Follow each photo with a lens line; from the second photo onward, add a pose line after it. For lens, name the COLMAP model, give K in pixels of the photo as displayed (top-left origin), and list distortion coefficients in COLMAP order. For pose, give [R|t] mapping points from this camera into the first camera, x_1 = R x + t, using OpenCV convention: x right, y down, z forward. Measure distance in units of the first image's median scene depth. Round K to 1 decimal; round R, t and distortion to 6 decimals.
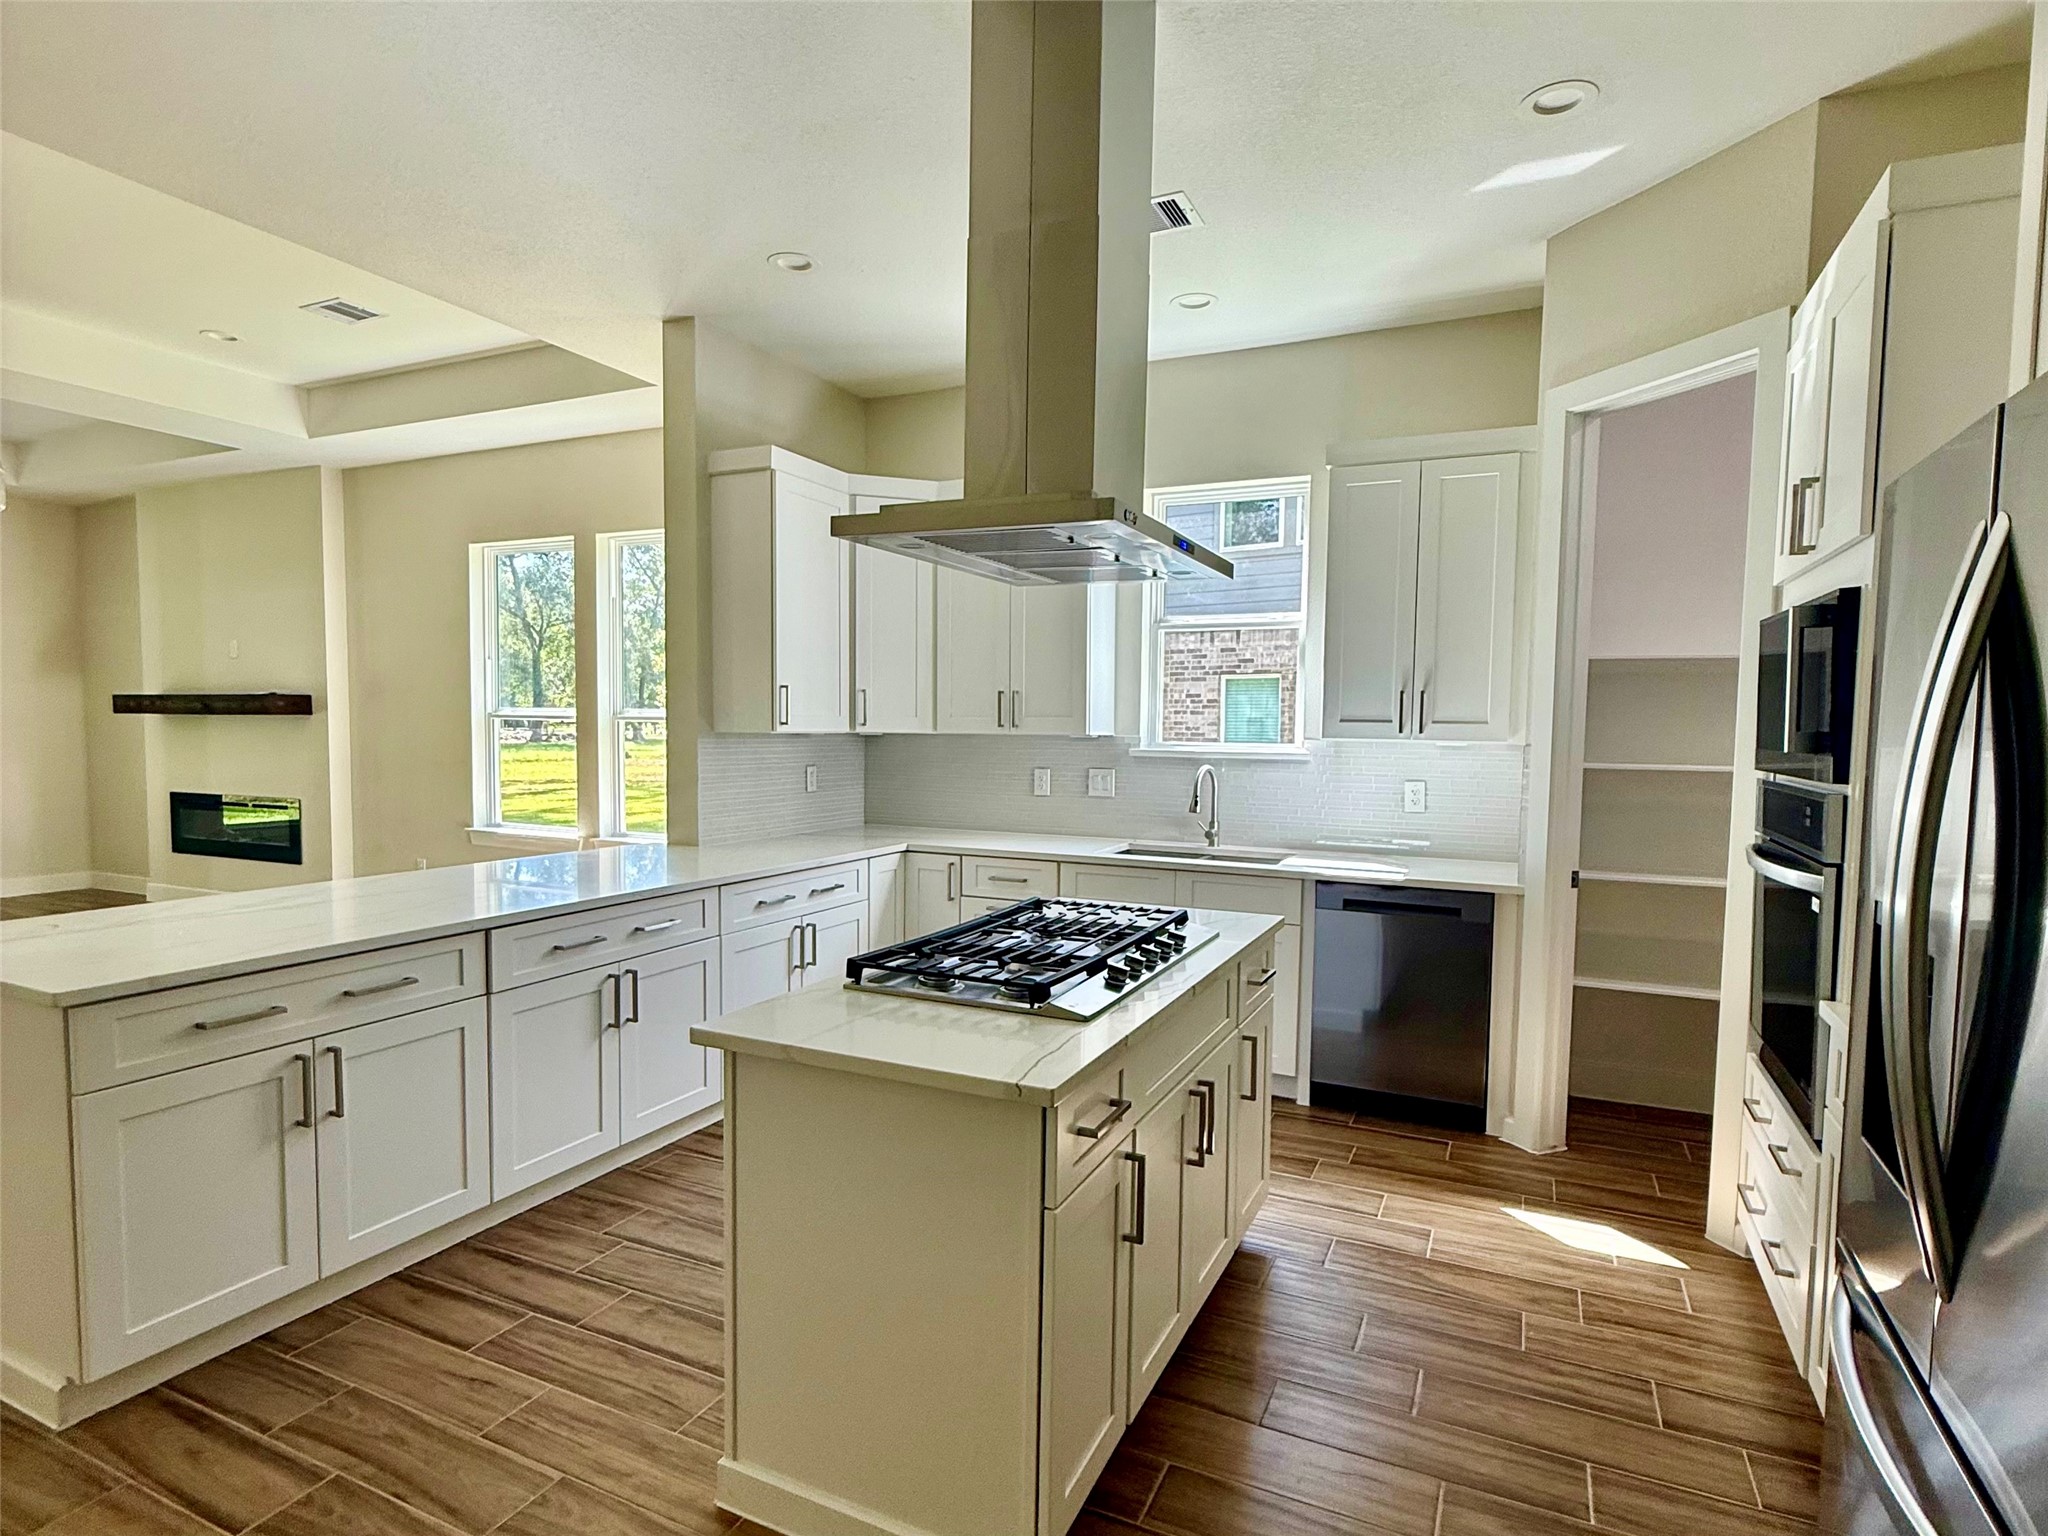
lens RADIAL K [[1090.6, 0, 1020.0], [0, 1090.6, 794.4], [0, 0, 1]] dist [0.000679, 0.000276]
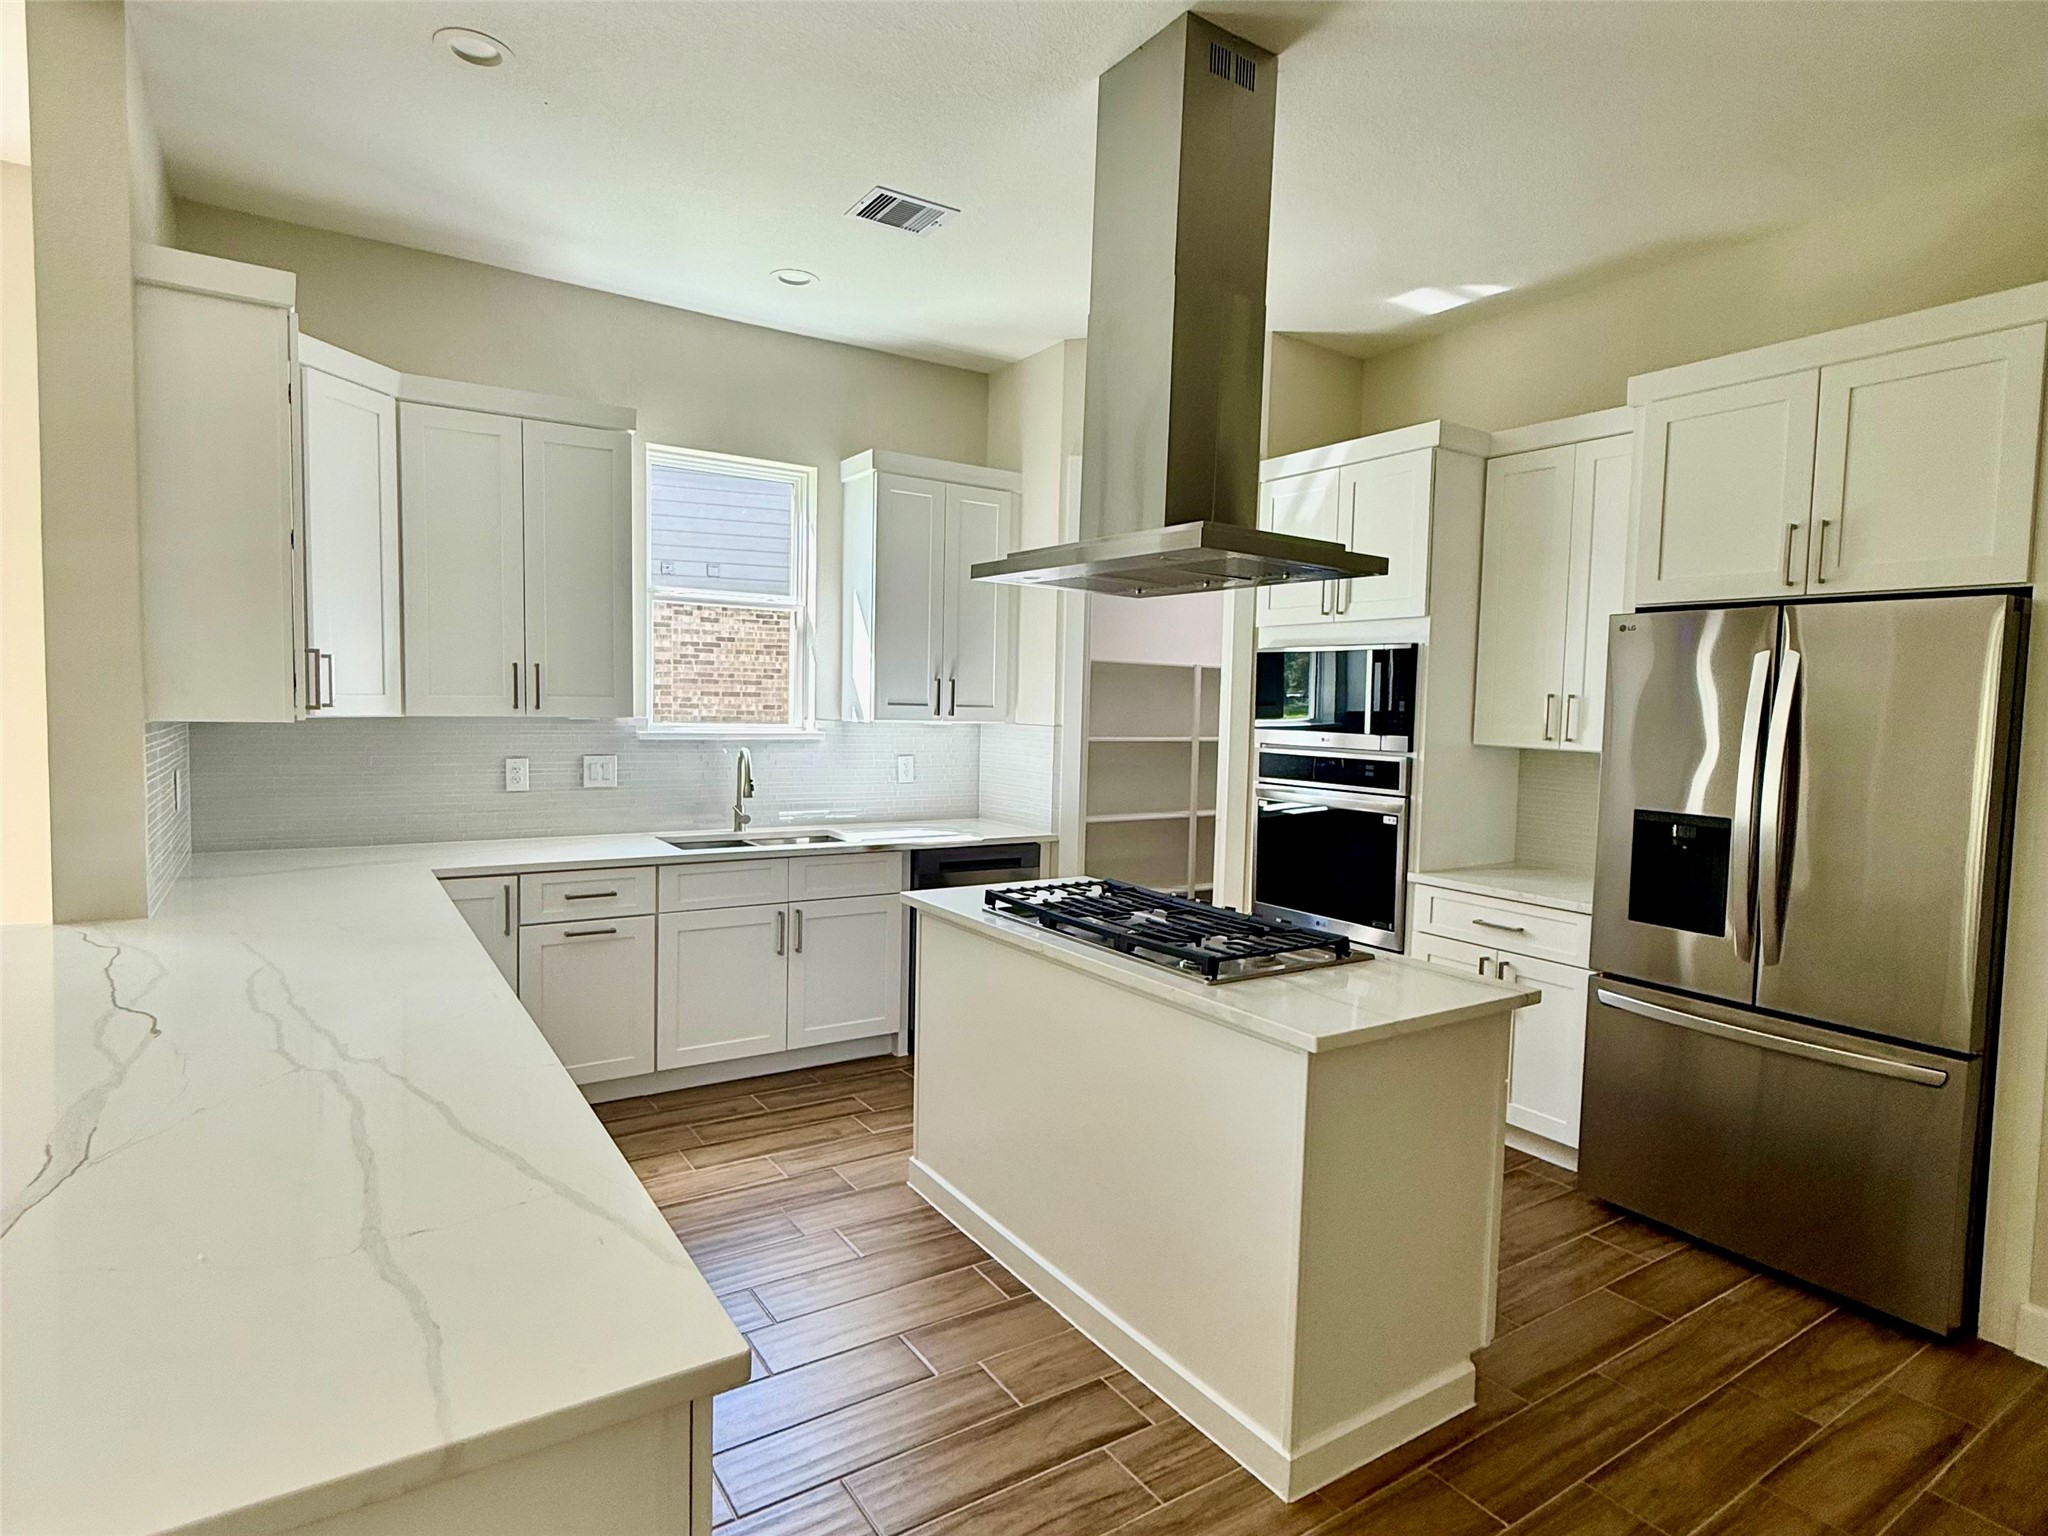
lens RADIAL K [[1090.6, 0, 1020.0], [0, 1090.6, 794.4], [0, 0, 1]] dist [0.000679, 0.000276]
pose [[0.520789, -0.074052, 0.850467, -0.742652], [0.039014, 0.997254, 0.062942, -0.051870], [-0.852793, 0.000401, 0.522248, 0.393658]]
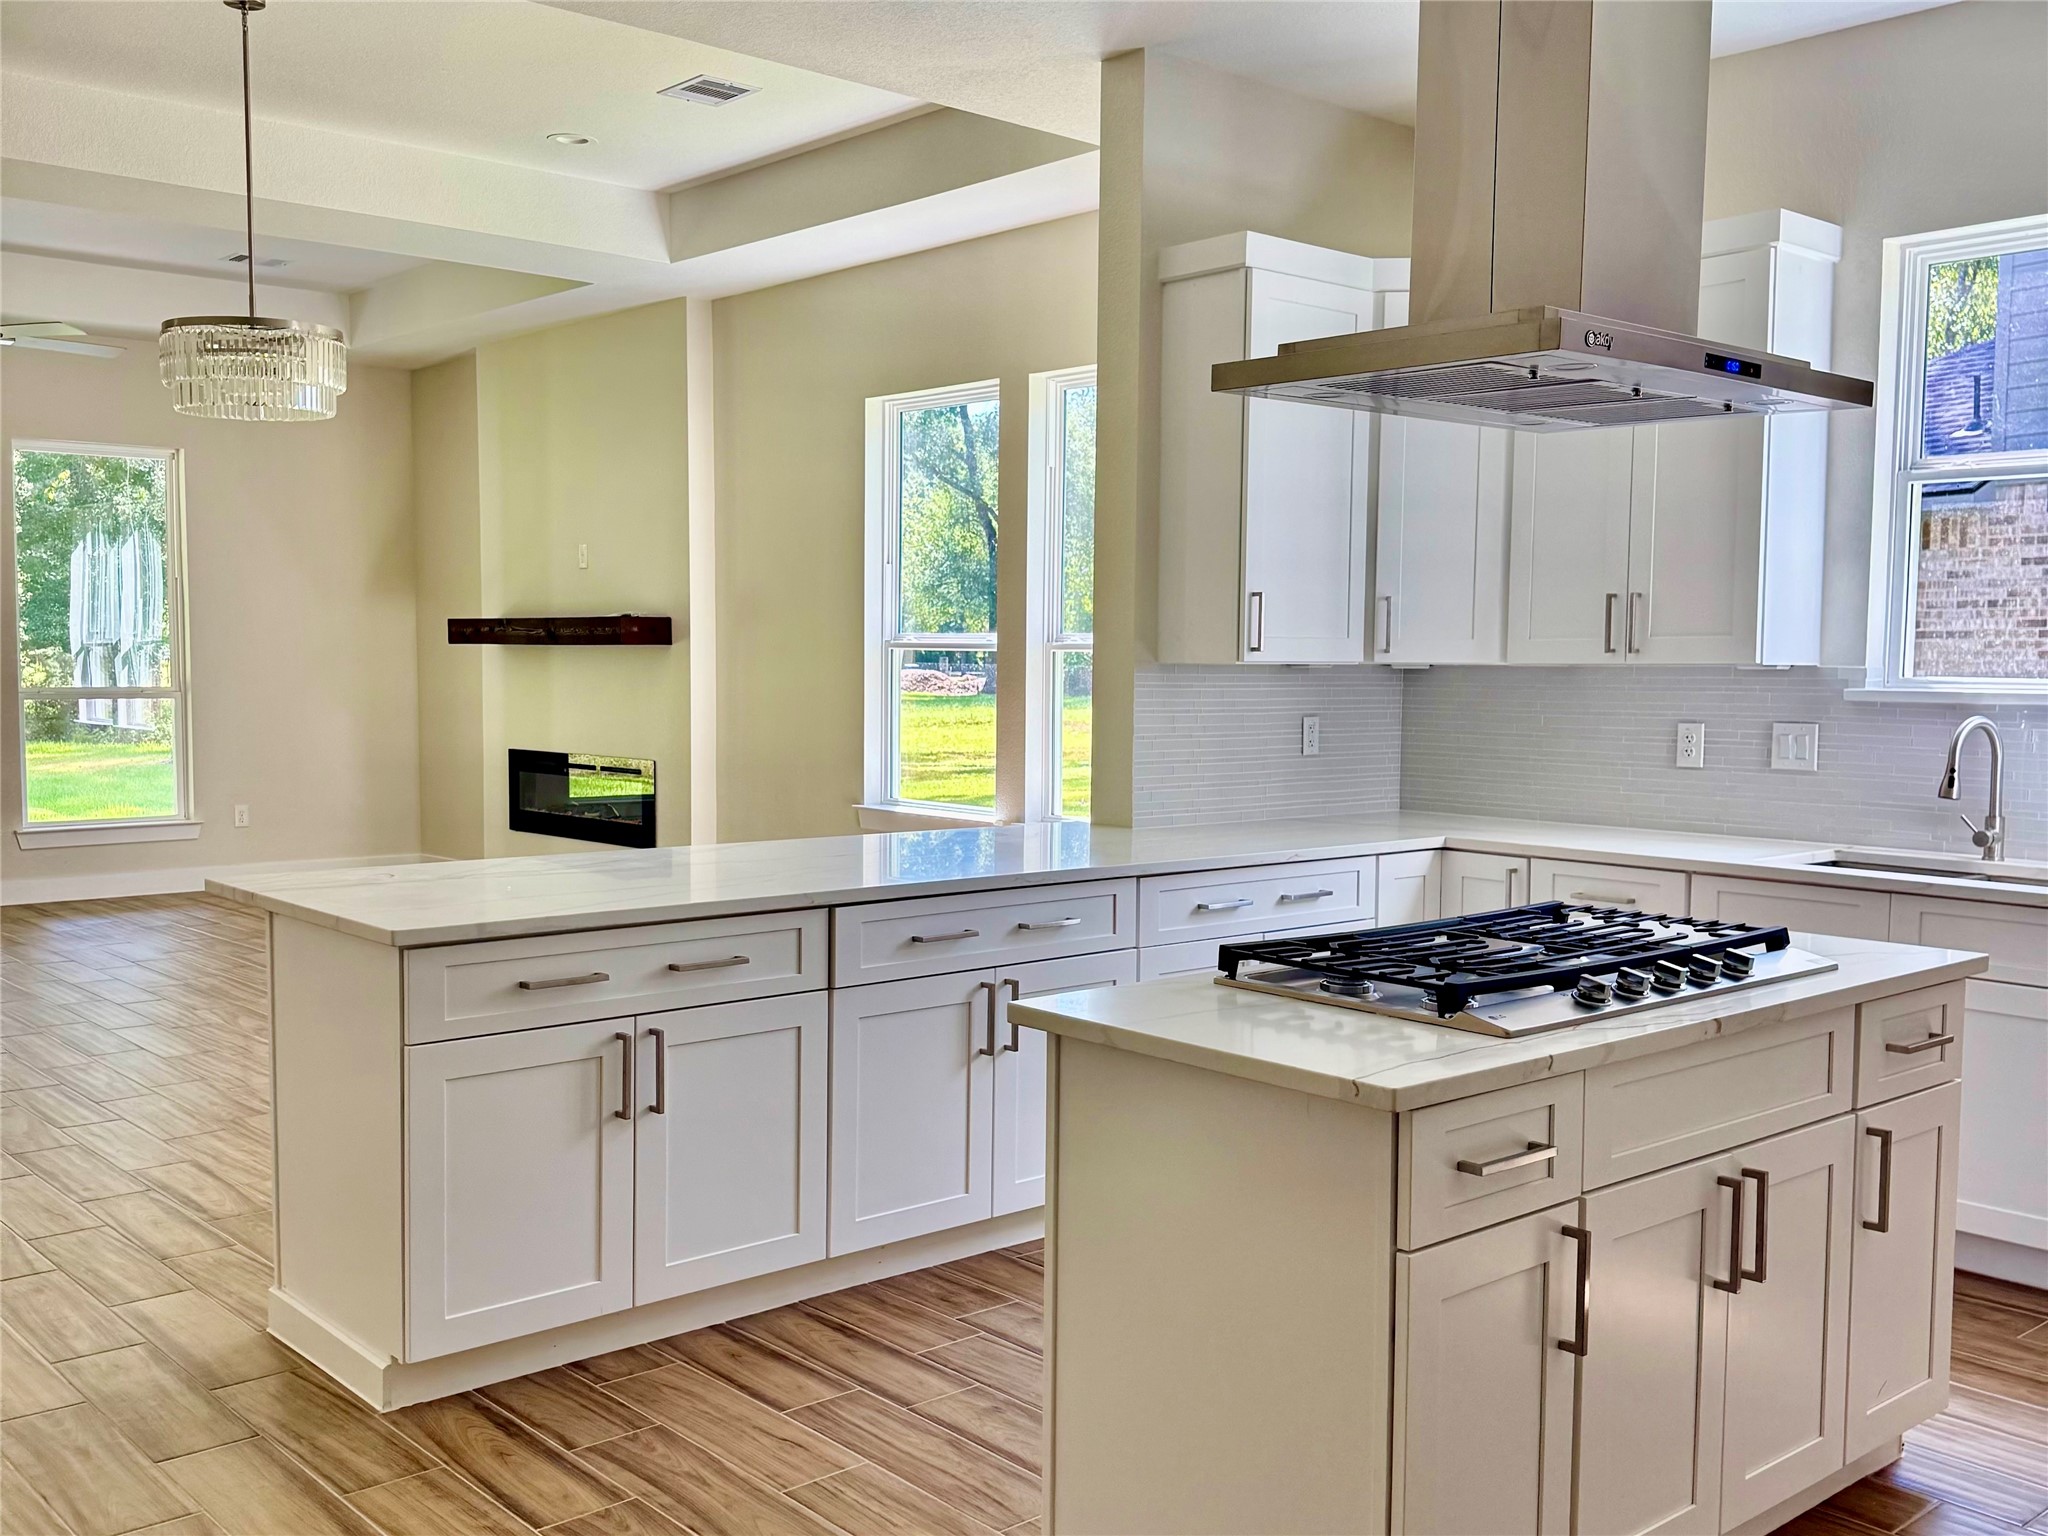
lens RADIAL K [[1911.0, 0, 1020.4], [0, 1911.0, 808.0], [0, 0, 1]] dist [0.182100, -0.383505]
pose [[0.918837, 0.027762, -0.393660, 0.159222], [-0.023941, 0.999607, 0.014613, 0.025482], [0.393911, -0.004002, 0.919140, -0.192944]]
